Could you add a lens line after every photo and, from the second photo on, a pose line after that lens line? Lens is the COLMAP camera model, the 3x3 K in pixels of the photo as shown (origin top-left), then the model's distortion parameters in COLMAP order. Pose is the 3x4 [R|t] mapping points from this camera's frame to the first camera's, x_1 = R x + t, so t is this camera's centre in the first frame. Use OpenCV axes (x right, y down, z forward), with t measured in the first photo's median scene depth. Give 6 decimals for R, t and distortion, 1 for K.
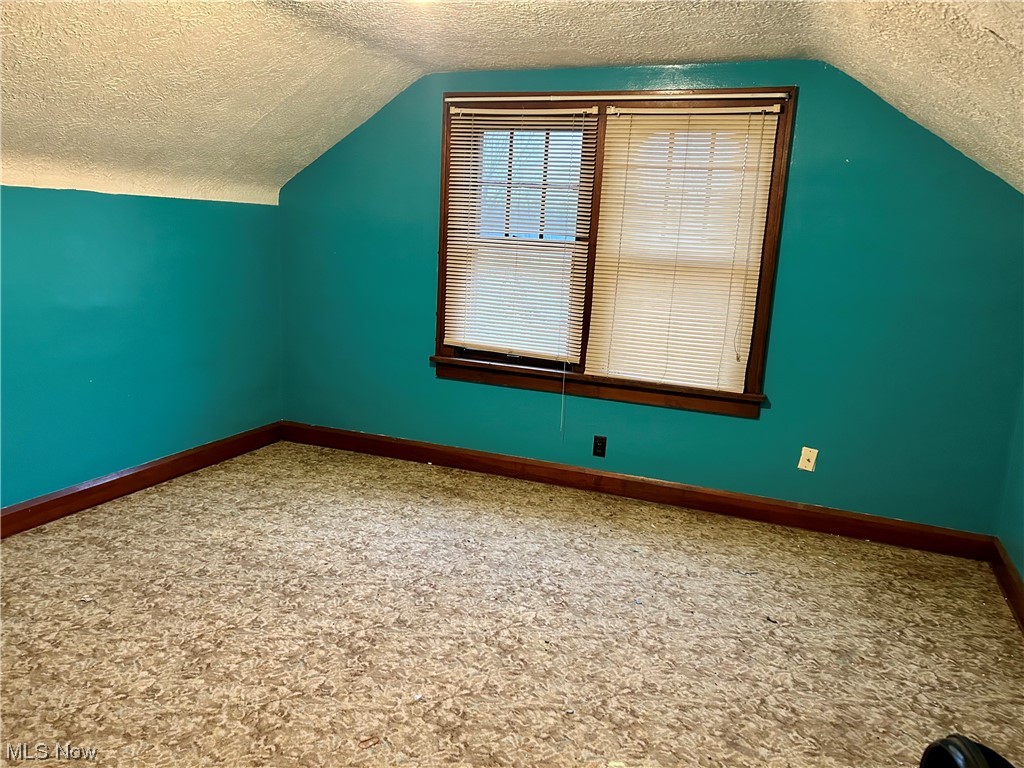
lens RADIAL K [[772.9, 0, 511.9], [0, 772.9, 382.7], [0, 0, 1]] dist [0.035047, -0.004705]
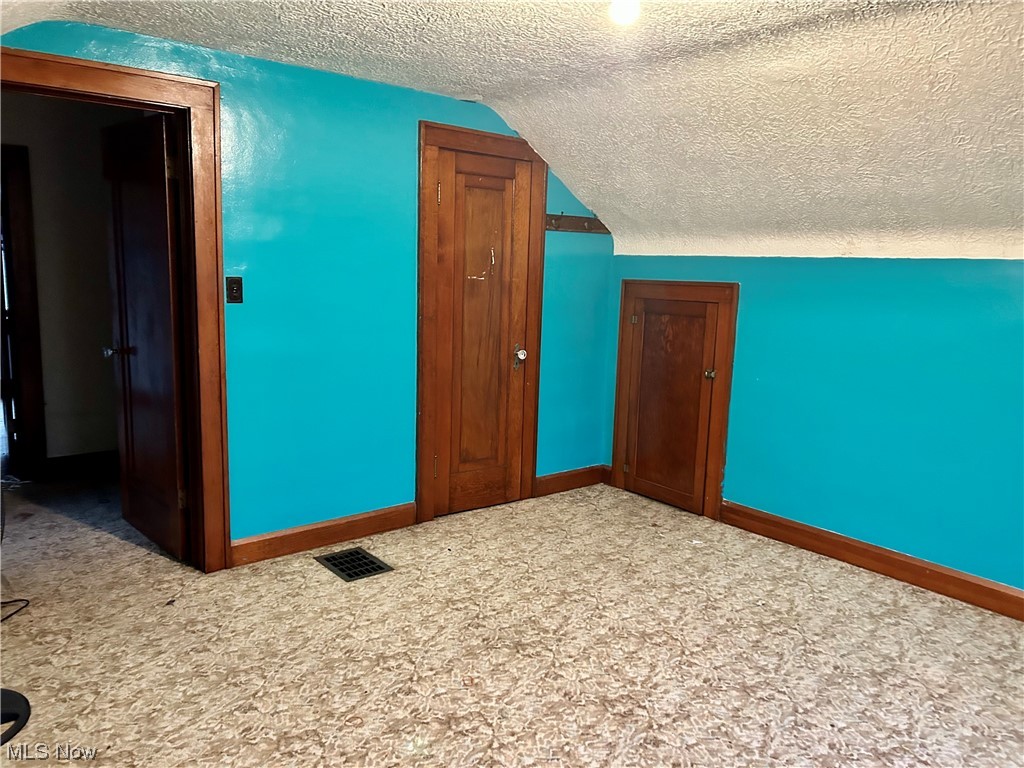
lens RADIAL K [[772.9, 0, 512.0], [0, 772.9, 384.2], [0, 0, 1]] dist [0.035047, -0.004705]
pose [[-0.489620, 0.070979, -0.869042, 0.573795], [-0.223410, 0.953197, 0.203723, -0.172678], [0.842829, 0.293900, -0.450847, 1.046243]]
